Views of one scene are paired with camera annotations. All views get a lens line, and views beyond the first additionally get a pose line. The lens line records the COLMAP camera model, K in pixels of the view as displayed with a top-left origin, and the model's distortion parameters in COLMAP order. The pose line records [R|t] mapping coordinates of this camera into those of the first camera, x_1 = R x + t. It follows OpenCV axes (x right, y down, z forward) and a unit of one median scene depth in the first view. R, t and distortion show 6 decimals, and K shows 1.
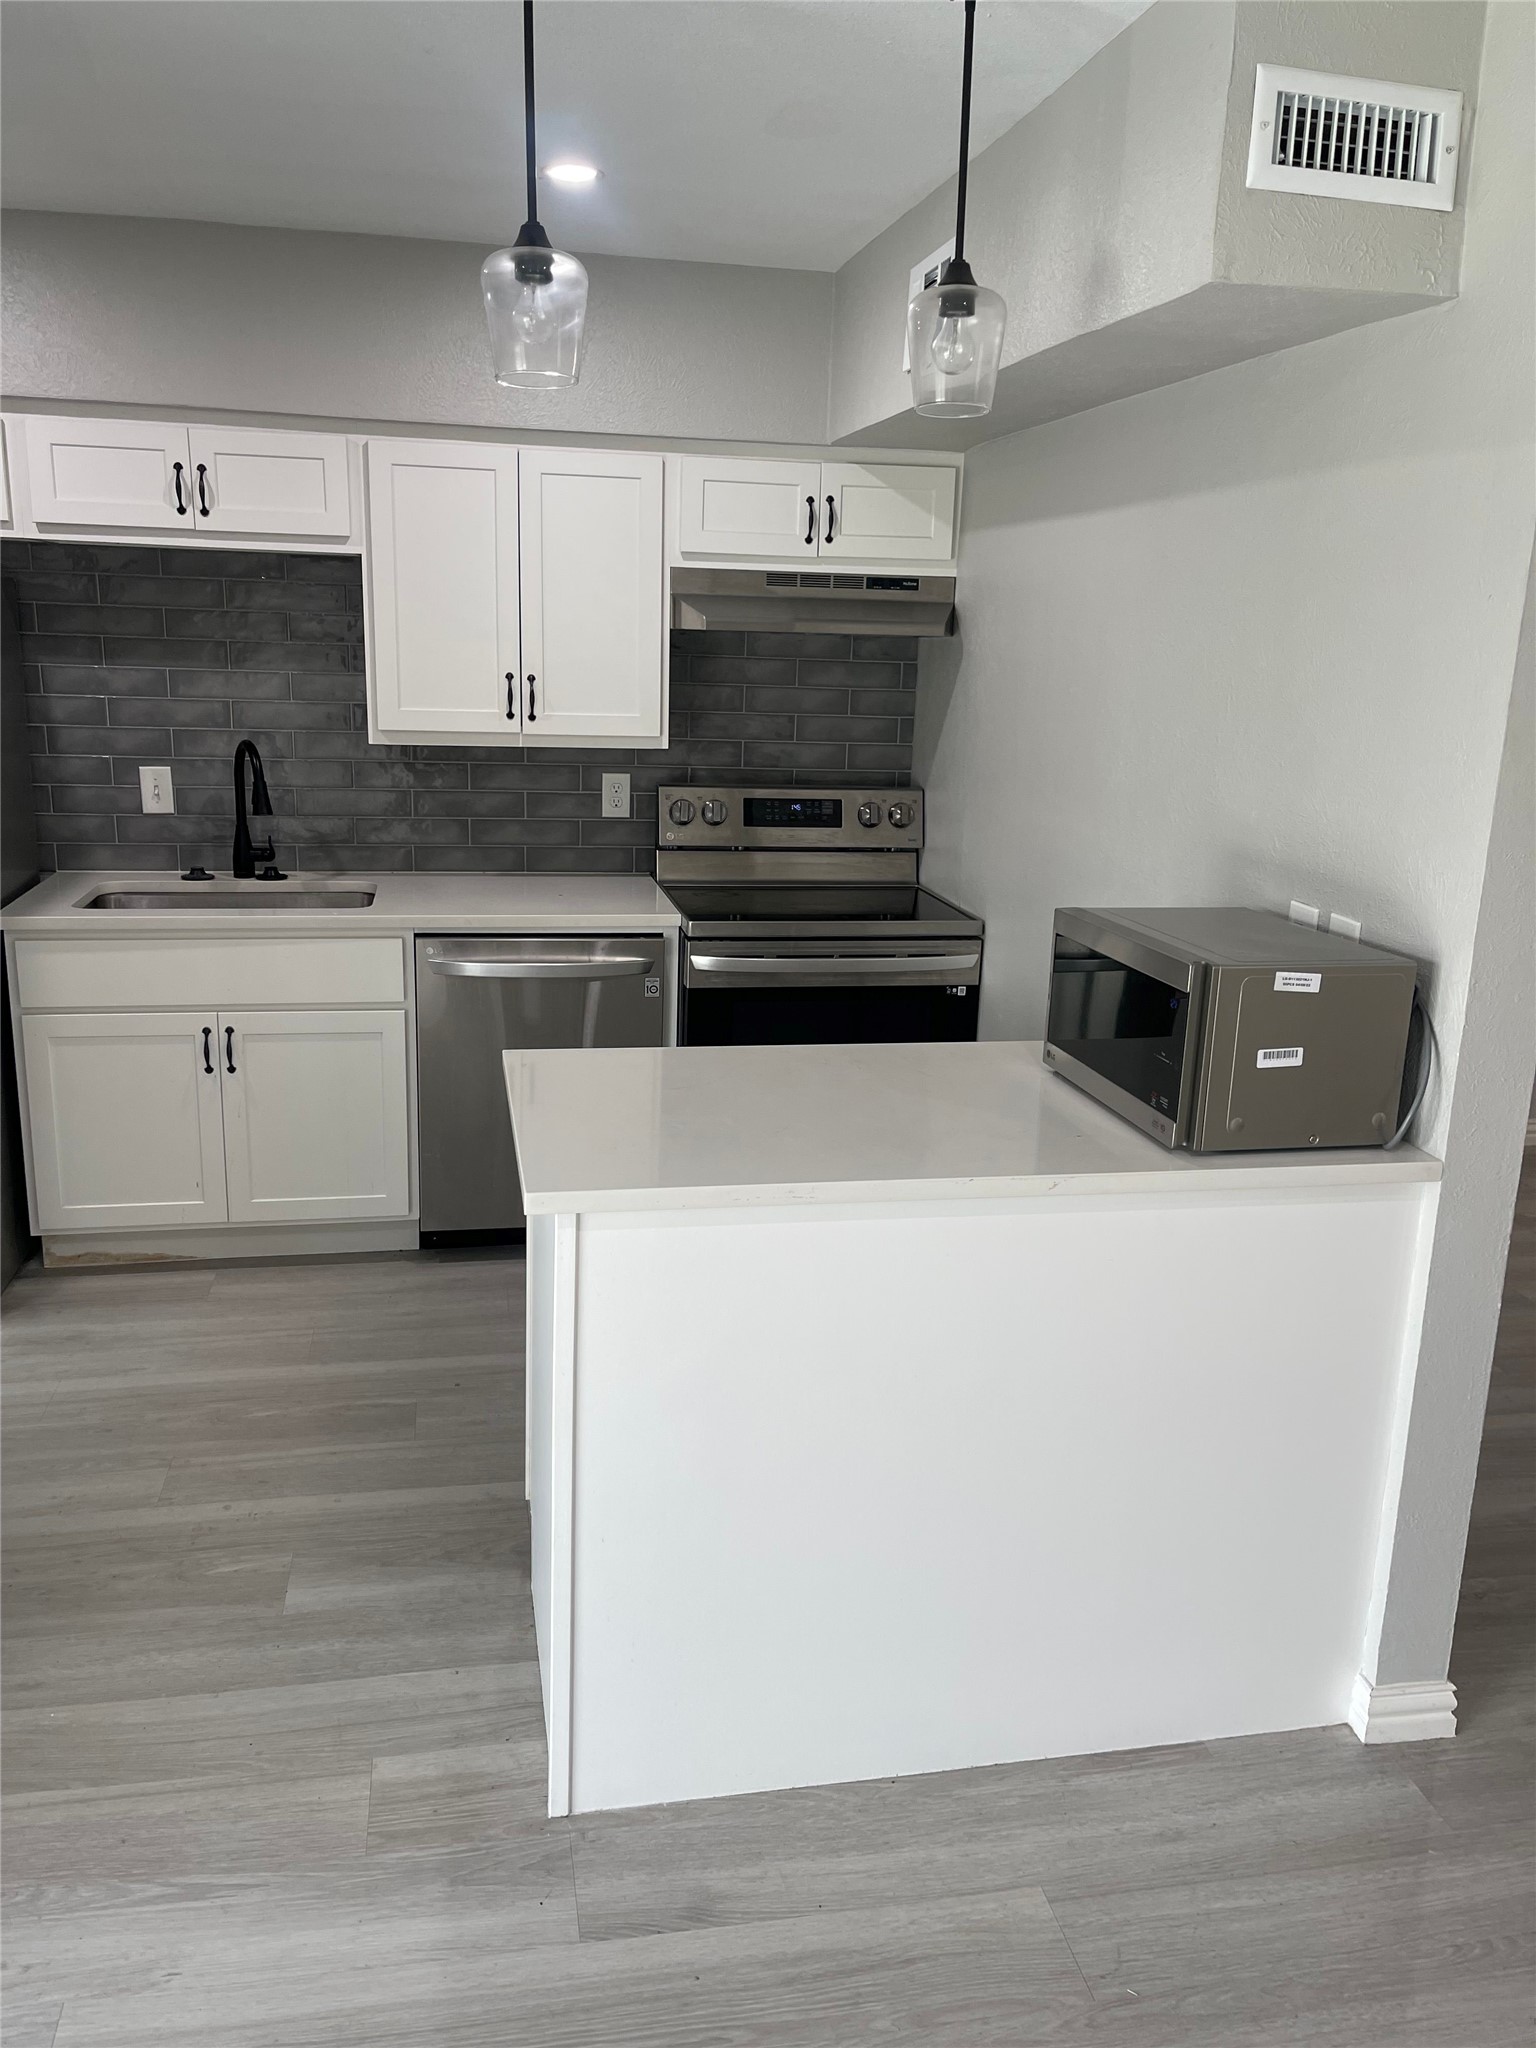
lens RADIAL K [[1534.5, 0, 761.2], [0, 1534.5, 1020.2], [0, 0, 1]] dist [0.078605, -0.112978]
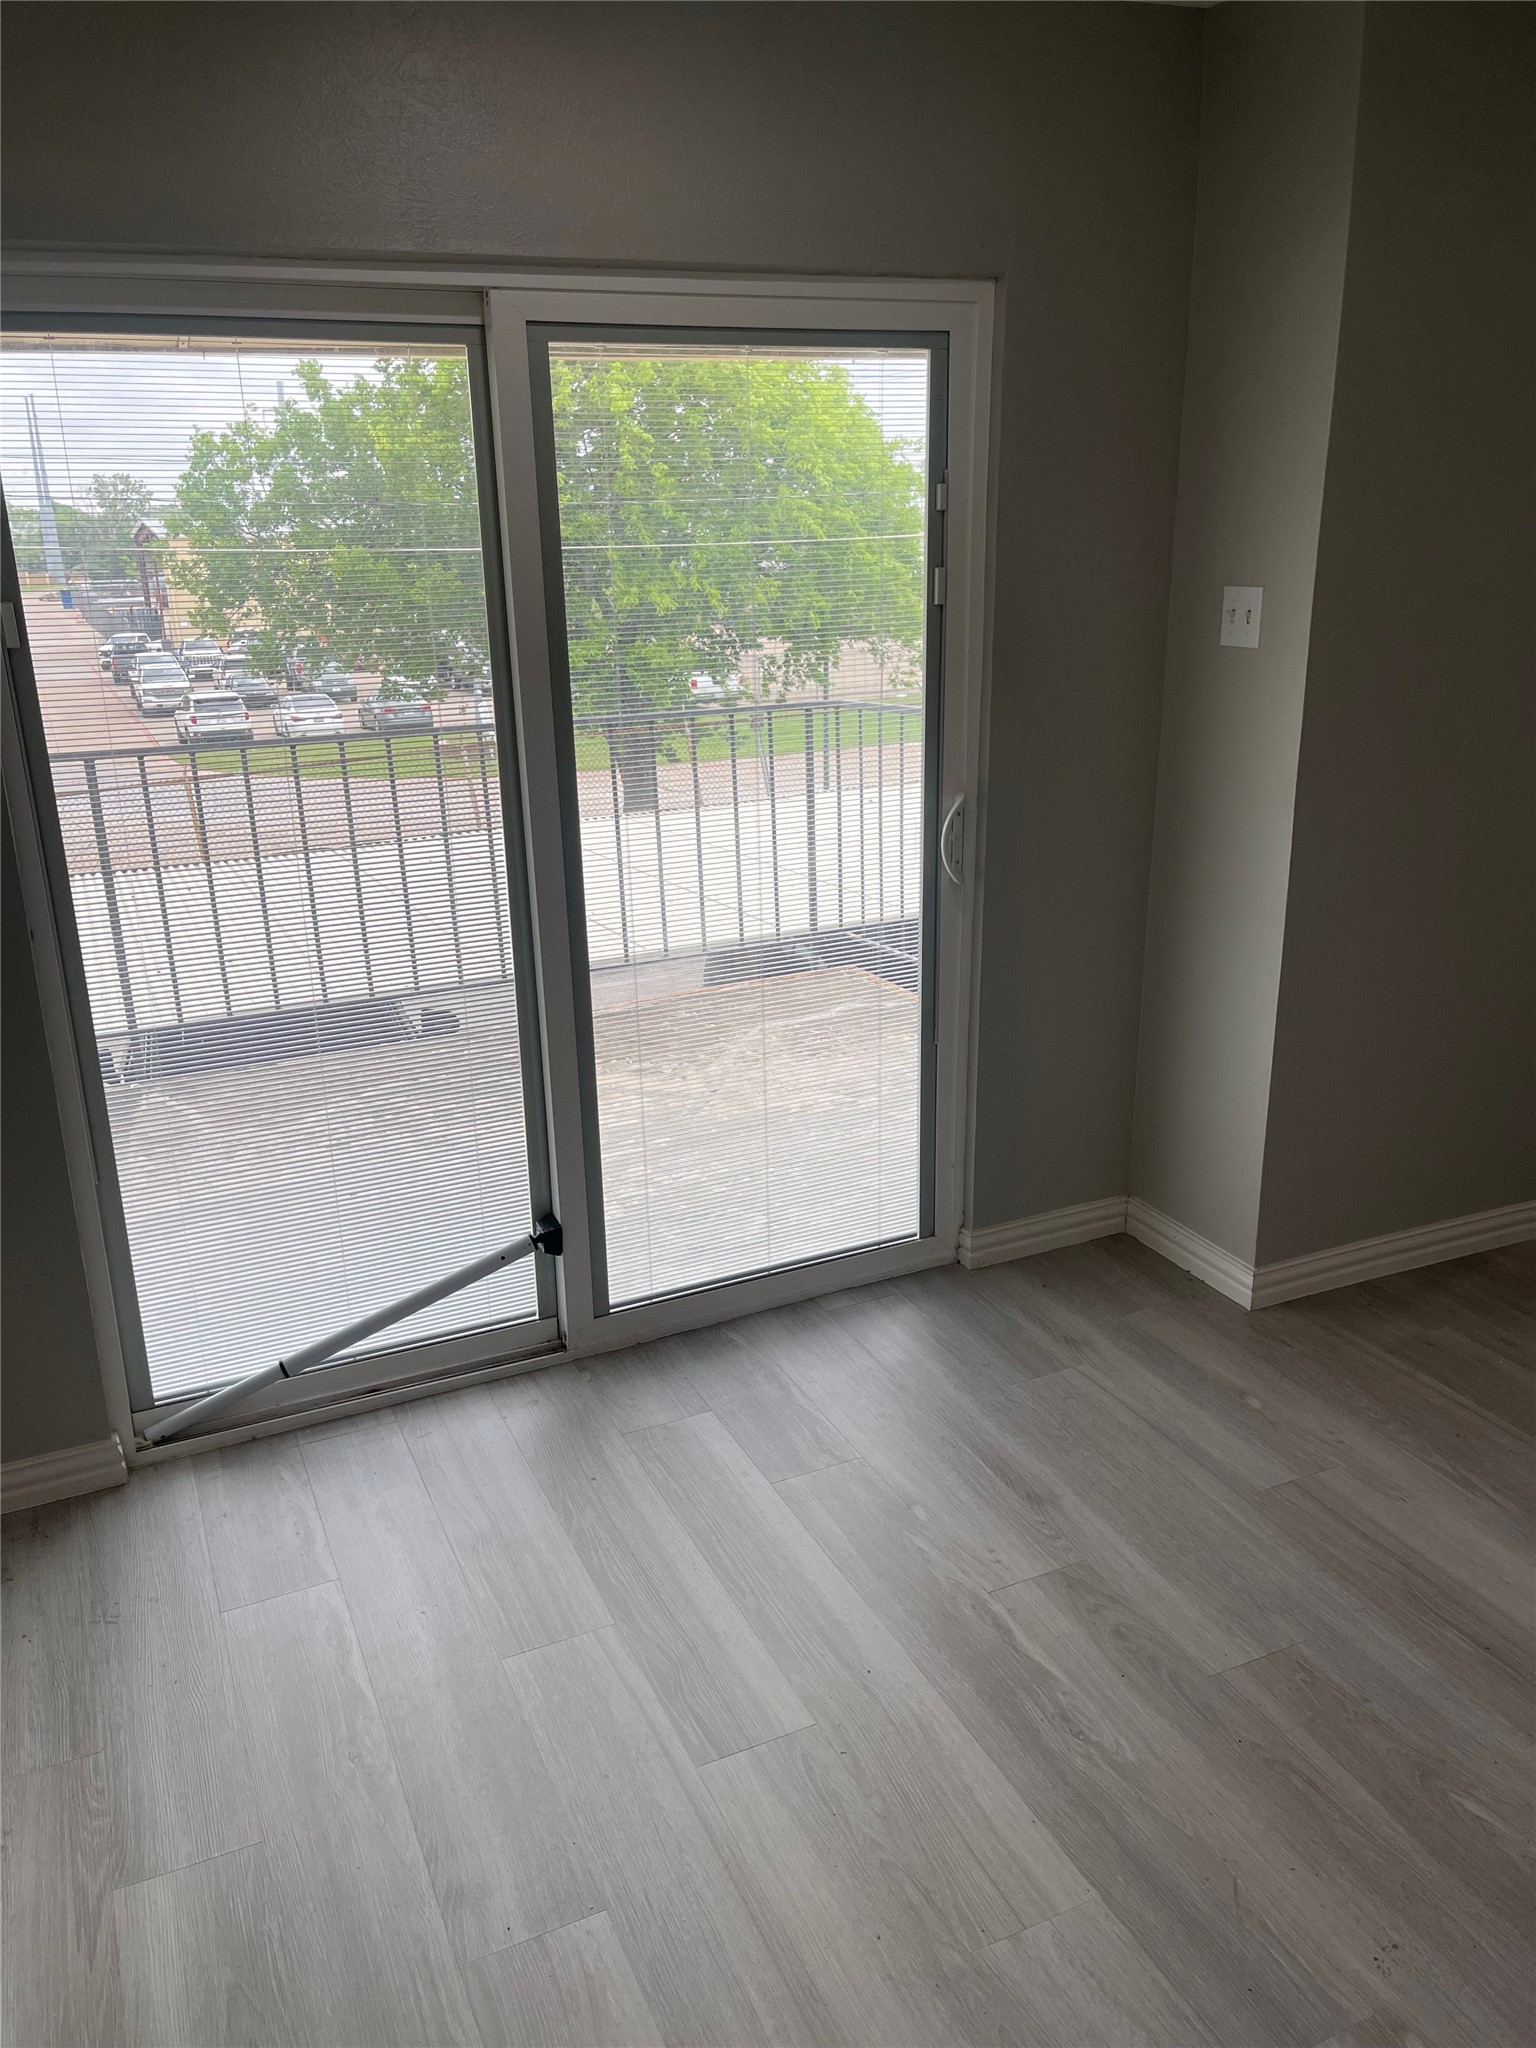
lens RADIAL K [[1540.4, 0, 763.4], [0, 1540.4, 1031.0], [0, 0, 1]] dist [0.074571, -0.103907]
pose [[0.234394, 0.254510, -0.938235, 0.335565], [-0.203681, 0.956557, 0.208595, 0.018942], [0.950565, 0.142207, 0.276050, 0.003921]]
